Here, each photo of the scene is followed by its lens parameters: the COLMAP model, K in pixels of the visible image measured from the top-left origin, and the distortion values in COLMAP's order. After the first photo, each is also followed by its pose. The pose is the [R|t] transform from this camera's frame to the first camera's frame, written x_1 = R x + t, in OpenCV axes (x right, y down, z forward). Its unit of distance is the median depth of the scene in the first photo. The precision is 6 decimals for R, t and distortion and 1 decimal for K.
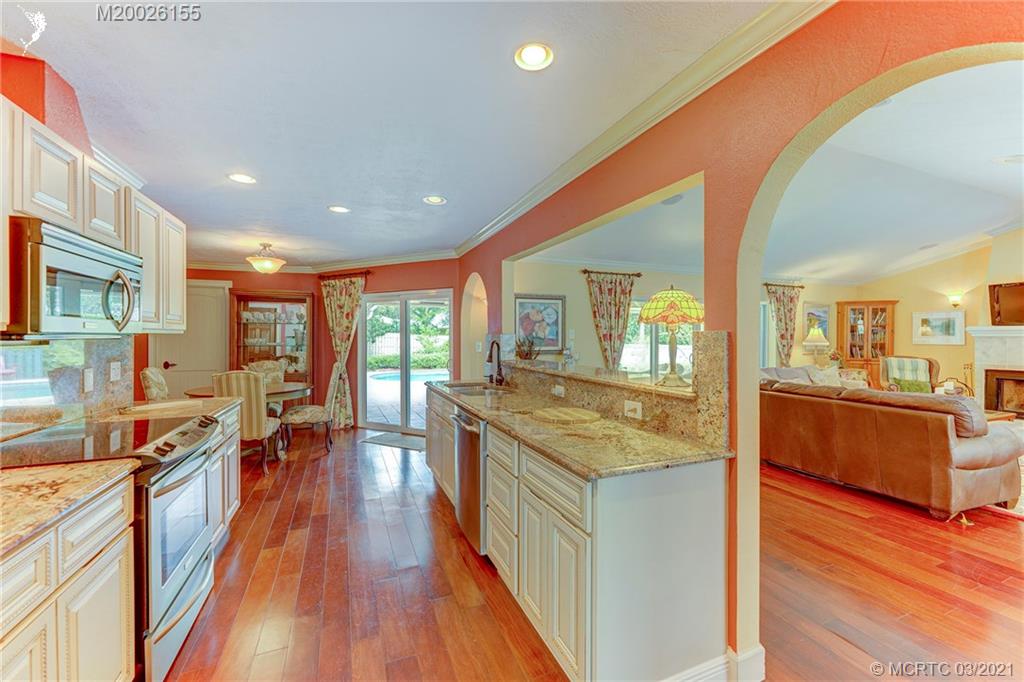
lens RADIAL K [[414.4, 0, 519.2], [0, 414.4, 334.8], [0, 0, 1]] dist [-0.001864, 0.003449]
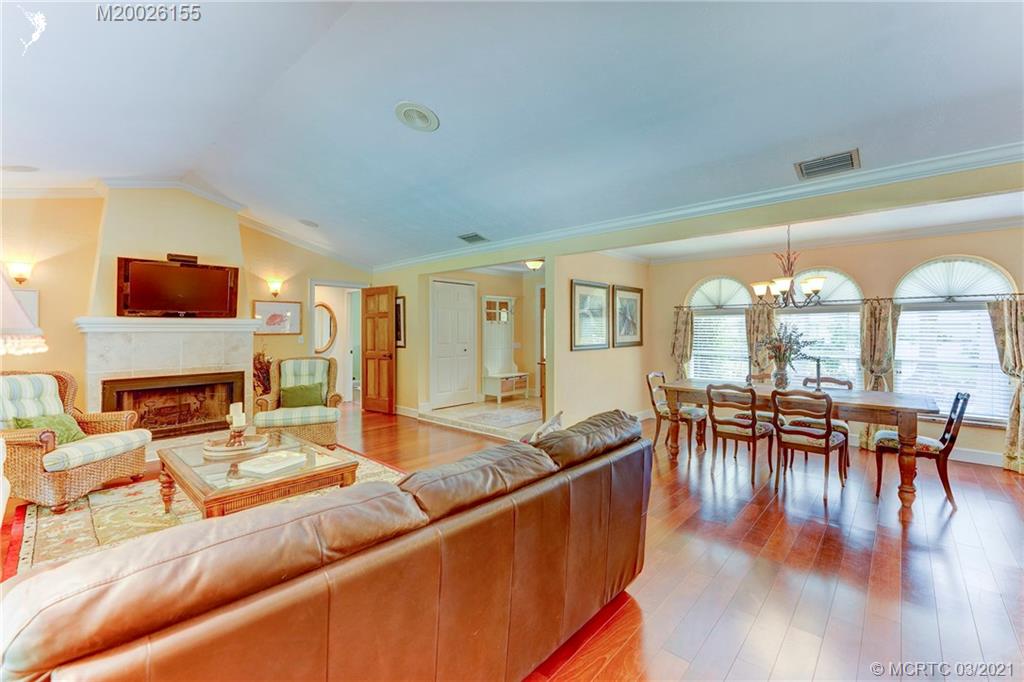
lens RADIAL K [[414.4, 0, 514.4], [0, 414.4, 333.8], [0, 0, 1]] dist [-0.001864, 0.003449]
pose [[-0.418676, -0.009200, 0.908089, 0.236400], [-0.001151, 0.999953, 0.009600, -0.000504], [-0.908135, 0.002974, -0.418667, 0.685628]]
